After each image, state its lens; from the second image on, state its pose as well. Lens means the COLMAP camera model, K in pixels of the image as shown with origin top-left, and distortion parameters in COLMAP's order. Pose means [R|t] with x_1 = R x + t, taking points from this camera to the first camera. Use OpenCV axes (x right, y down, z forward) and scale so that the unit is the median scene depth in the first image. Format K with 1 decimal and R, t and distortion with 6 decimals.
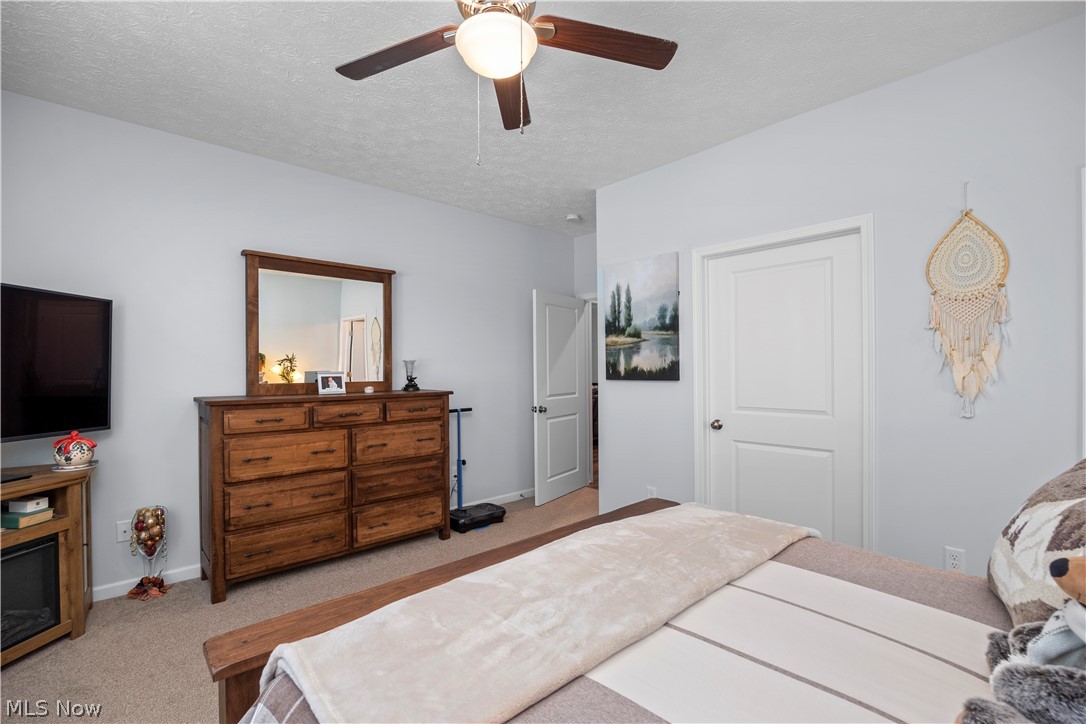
lens RADIAL K [[479.3, 0, 548.8], [0, 479.3, 372.0], [0, 0, 1]] dist [-0.006050, -0.003199]
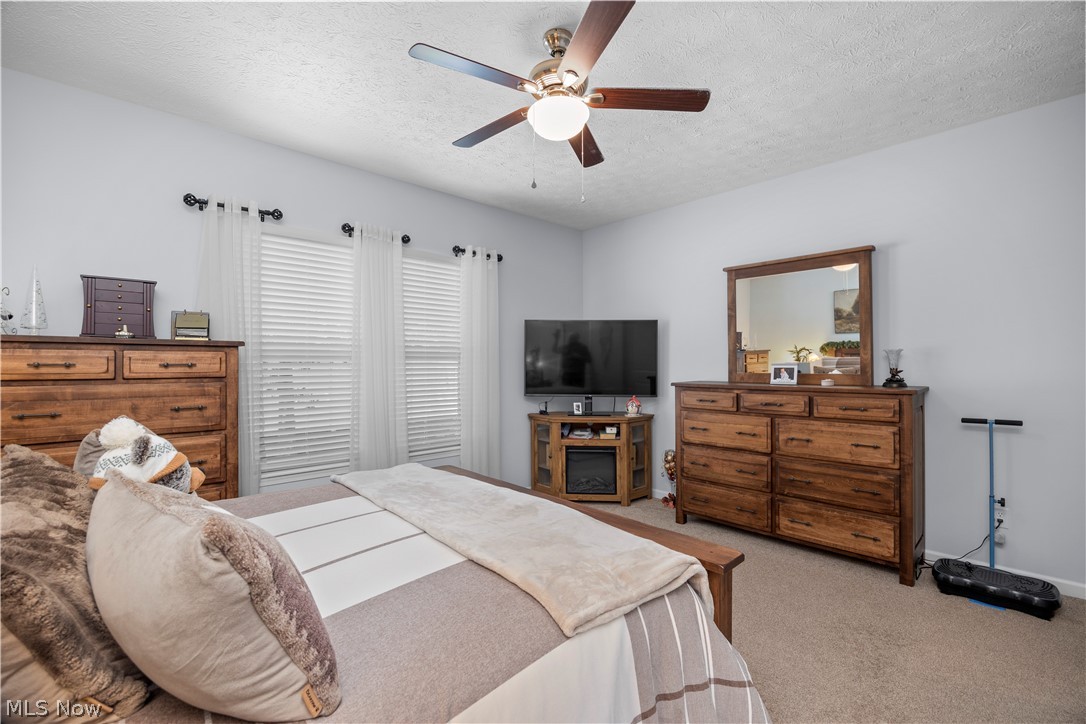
lens RADIAL K [[479.3, 0, 548.9], [0, 479.3, 357.6], [0, 0, 1]] dist [-0.006050, -0.003199]
pose [[0.003133, -0.004549, -0.999985, 0.612233], [0.000644, 0.999989, -0.004547, -0.008319], [0.999995, -0.000630, 0.003136, 0.490541]]
